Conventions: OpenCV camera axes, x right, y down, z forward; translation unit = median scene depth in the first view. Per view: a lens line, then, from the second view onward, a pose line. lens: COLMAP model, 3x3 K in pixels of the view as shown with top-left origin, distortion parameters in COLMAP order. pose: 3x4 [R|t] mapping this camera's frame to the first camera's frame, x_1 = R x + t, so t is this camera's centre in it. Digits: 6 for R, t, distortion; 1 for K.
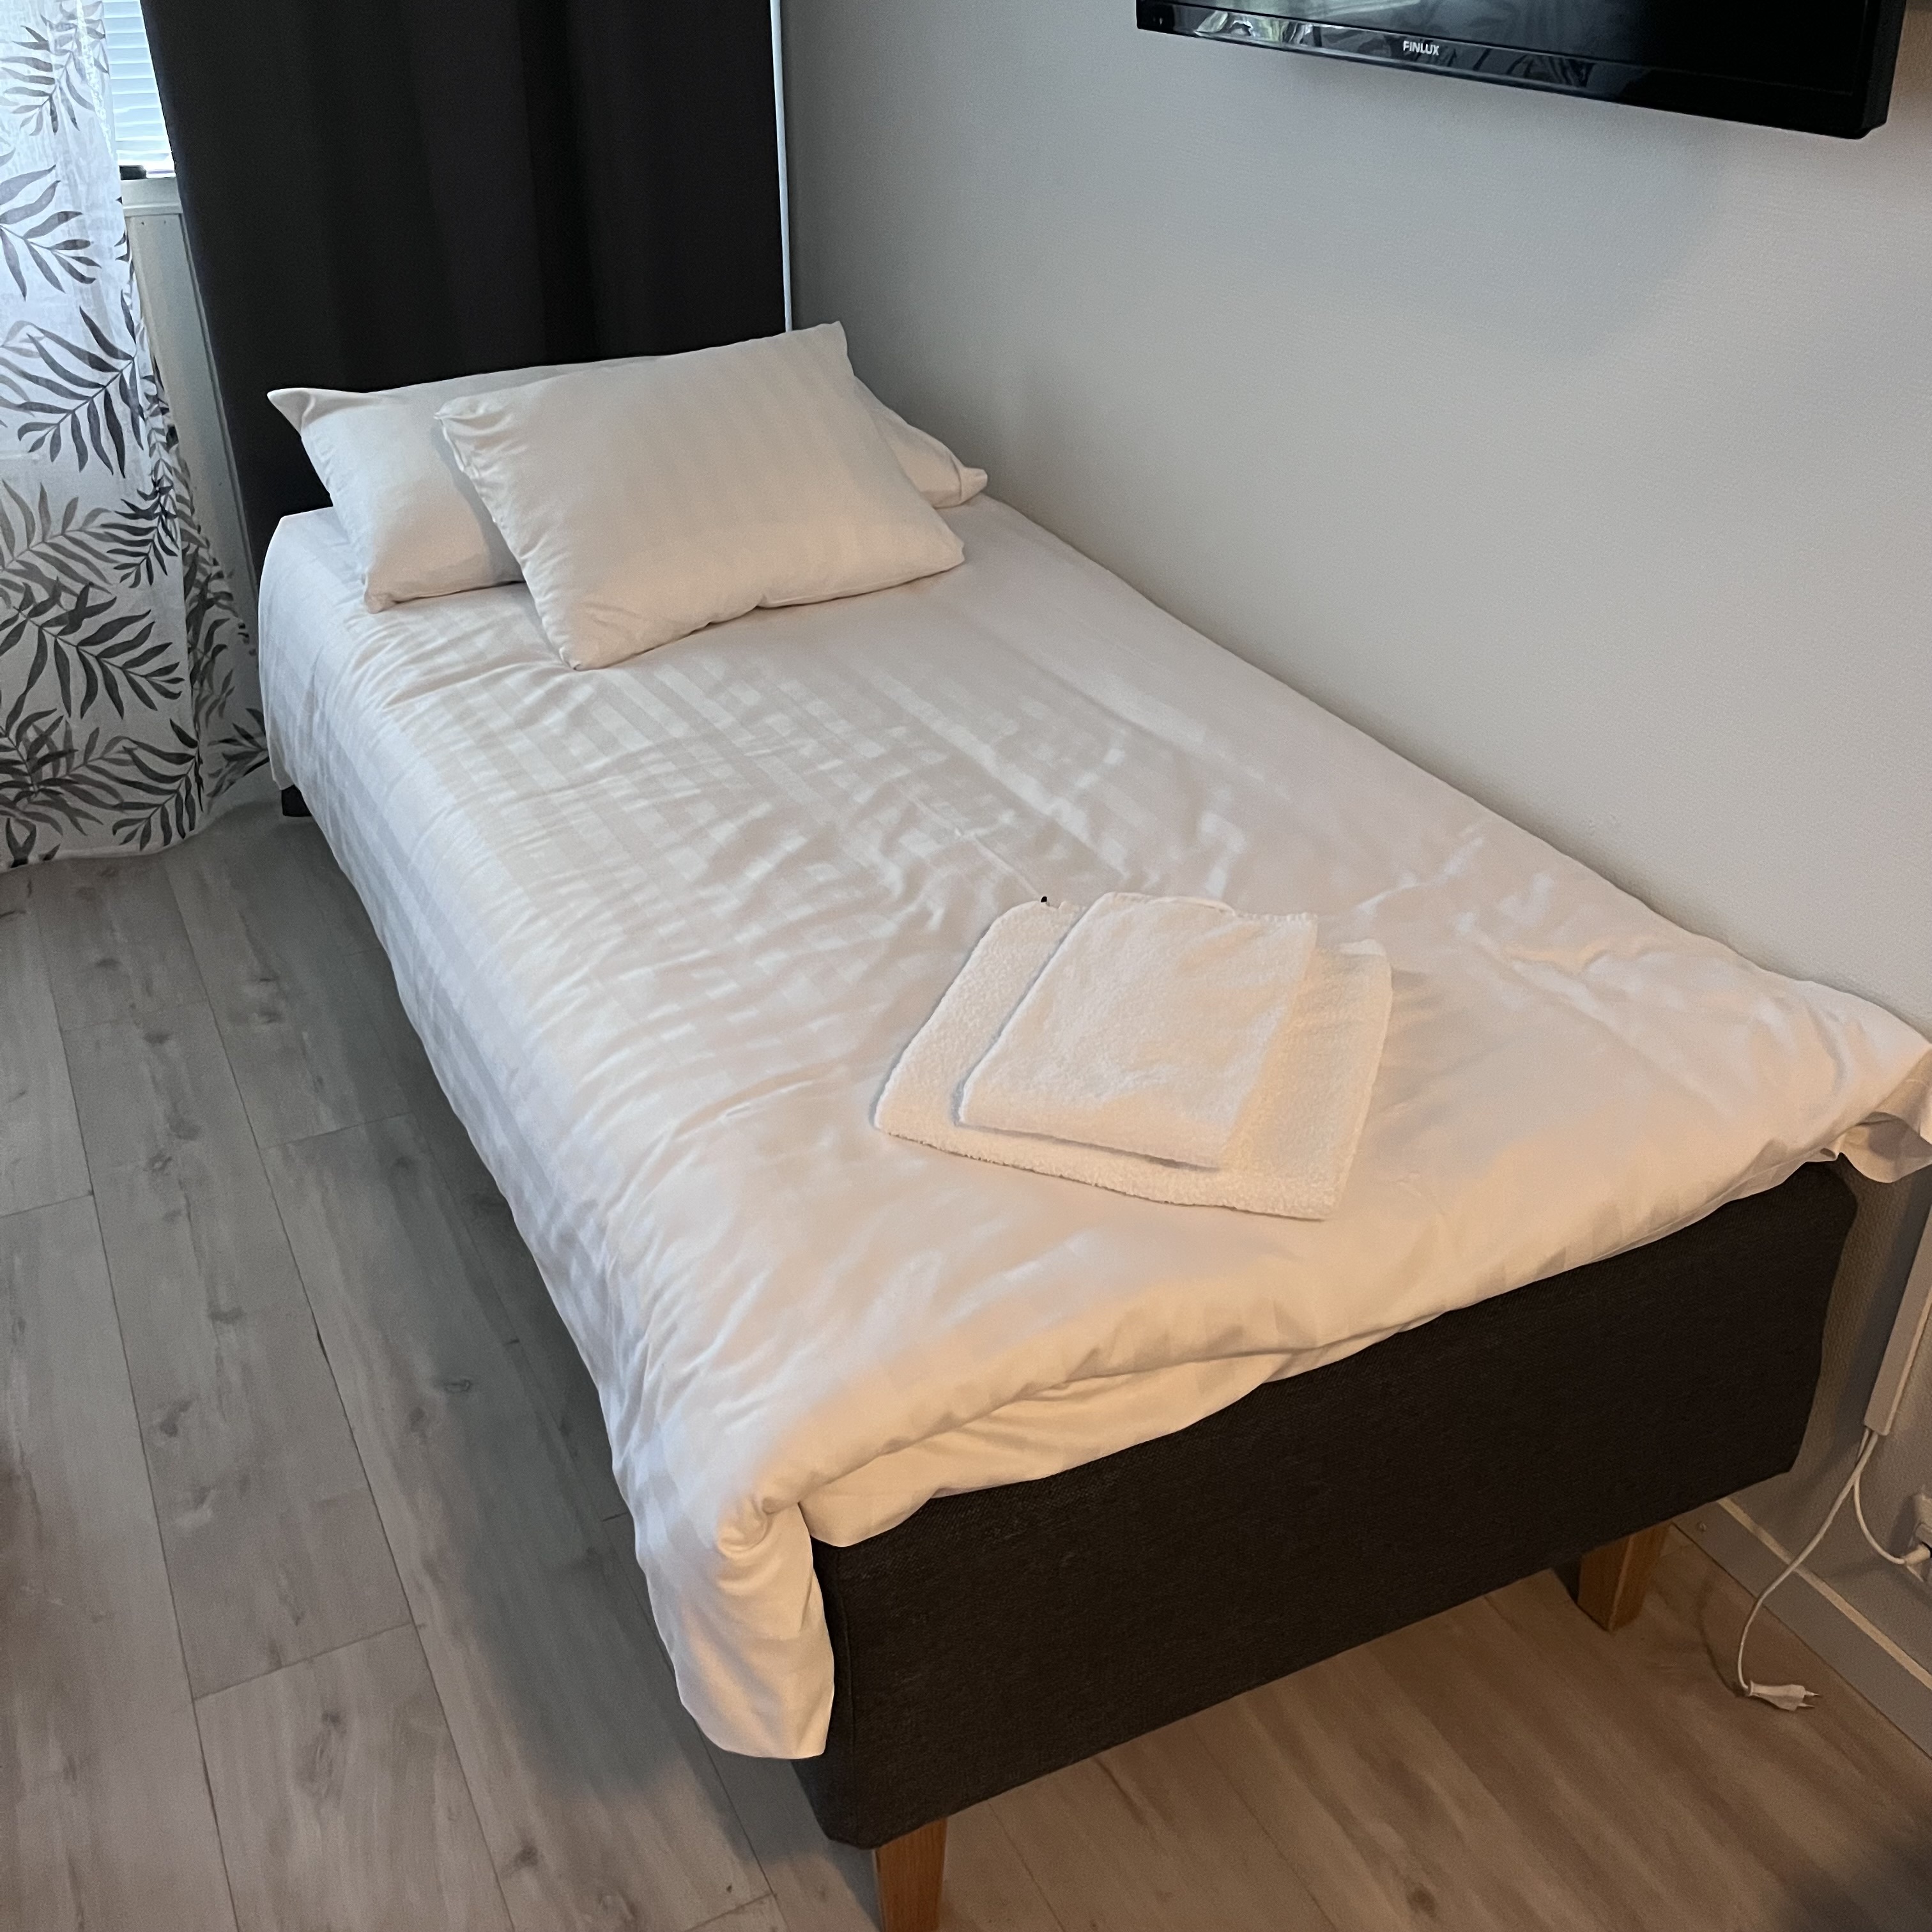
lens RADIAL K [[1914.1, 0, 966.0], [0, 1914.1, 966.0], [0, 0, 1]] dist [0.006192, 0.029667]
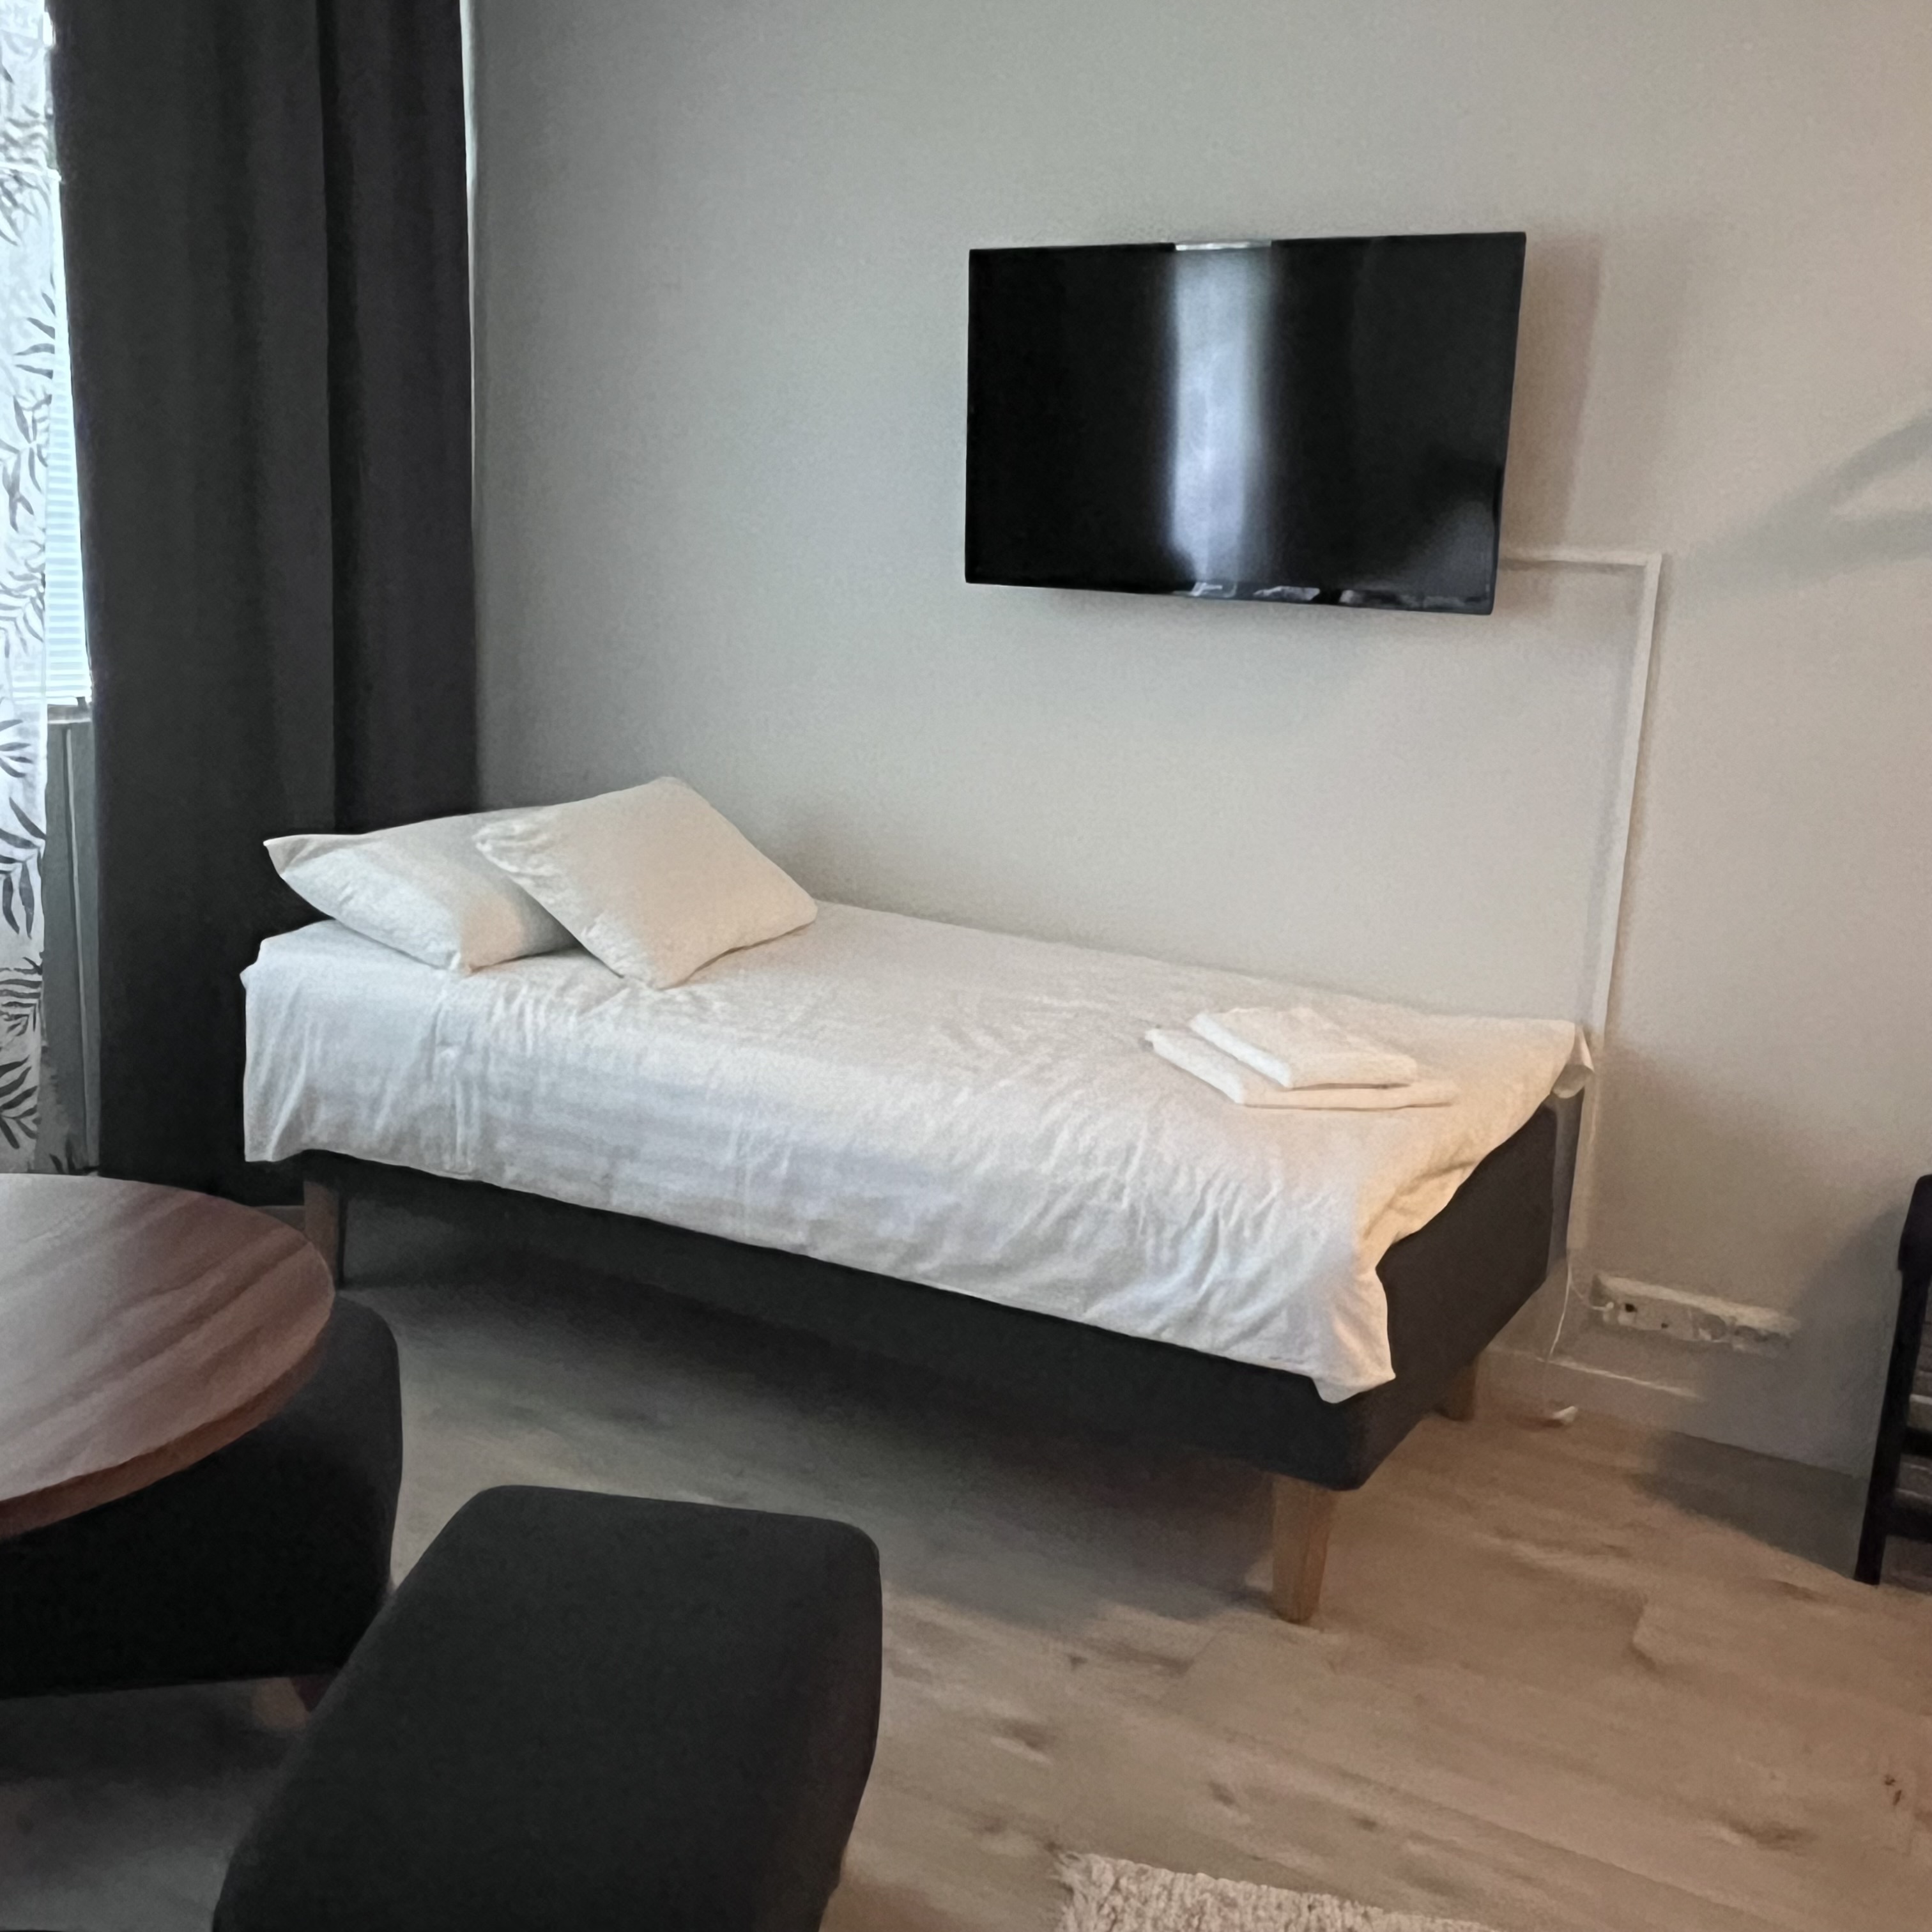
lens RADIAL K [[1905.9, 0, 966.0], [0, 1905.9, 966.0], [0, 0, 1]] dist [-0.055607, 0.004751]
pose [[0.836277, -0.078714, 0.542628, -0.724841], [0.234945, 0.945629, -0.224916, 0.179995], [-0.495420, 0.315579, 0.809301, -0.220182]]
